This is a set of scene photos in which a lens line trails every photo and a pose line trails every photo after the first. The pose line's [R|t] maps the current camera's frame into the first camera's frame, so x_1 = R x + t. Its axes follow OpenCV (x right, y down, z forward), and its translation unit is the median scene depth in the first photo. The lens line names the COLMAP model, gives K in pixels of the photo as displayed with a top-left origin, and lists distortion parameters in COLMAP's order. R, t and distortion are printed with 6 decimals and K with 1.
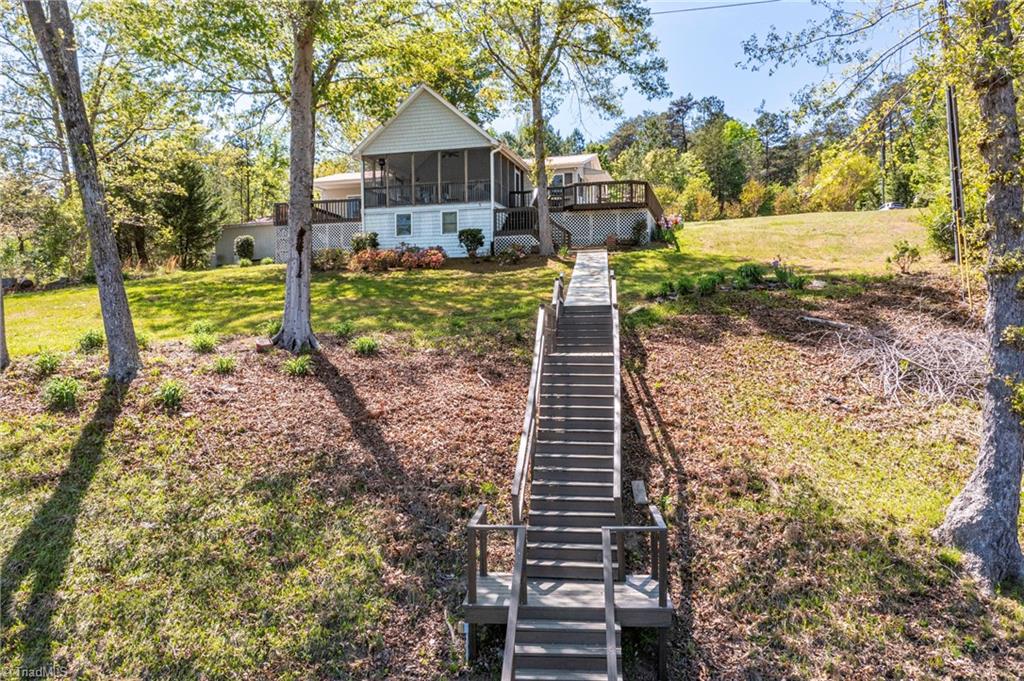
lens RADIAL K [[798.3, 0, 510.4], [0, 798.3, 338.2], [0, 0, 1]] dist [0.000644, 0.013768]
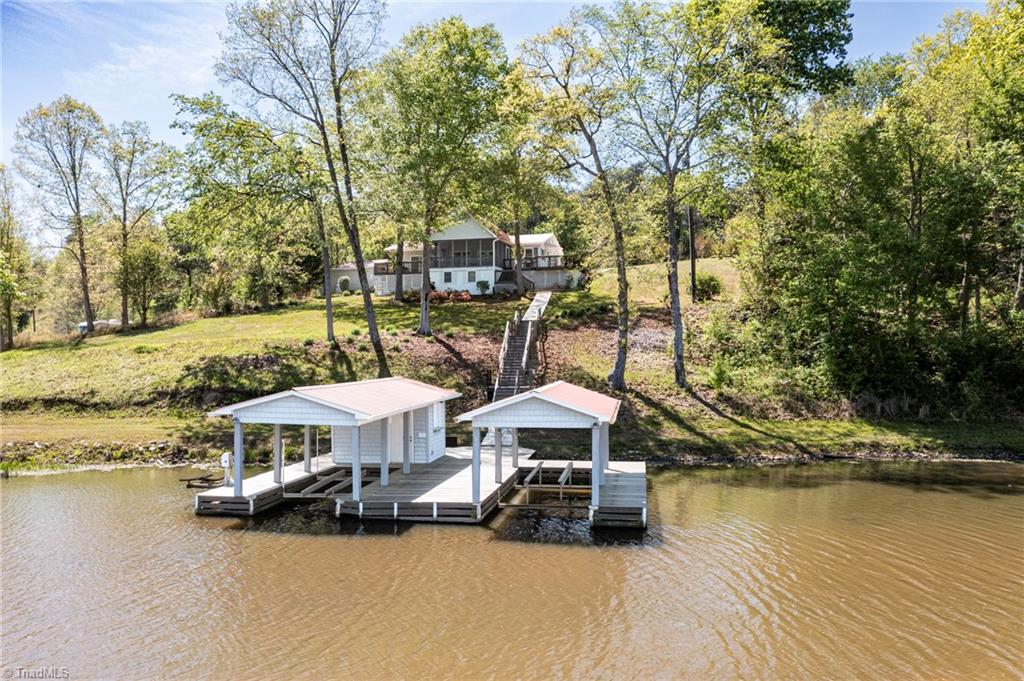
lens RADIAL K [[798.3, 0, 513.2], [0, 798.3, 341.8], [0, 0, 1]] dist [0.000644, 0.013768]
pose [[0.999983, 0.003122, -0.004881, 0.034948], [-0.003189, 0.999899, -0.013819, 0.040725], [0.004837, 0.013834, 0.999893, -0.962626]]
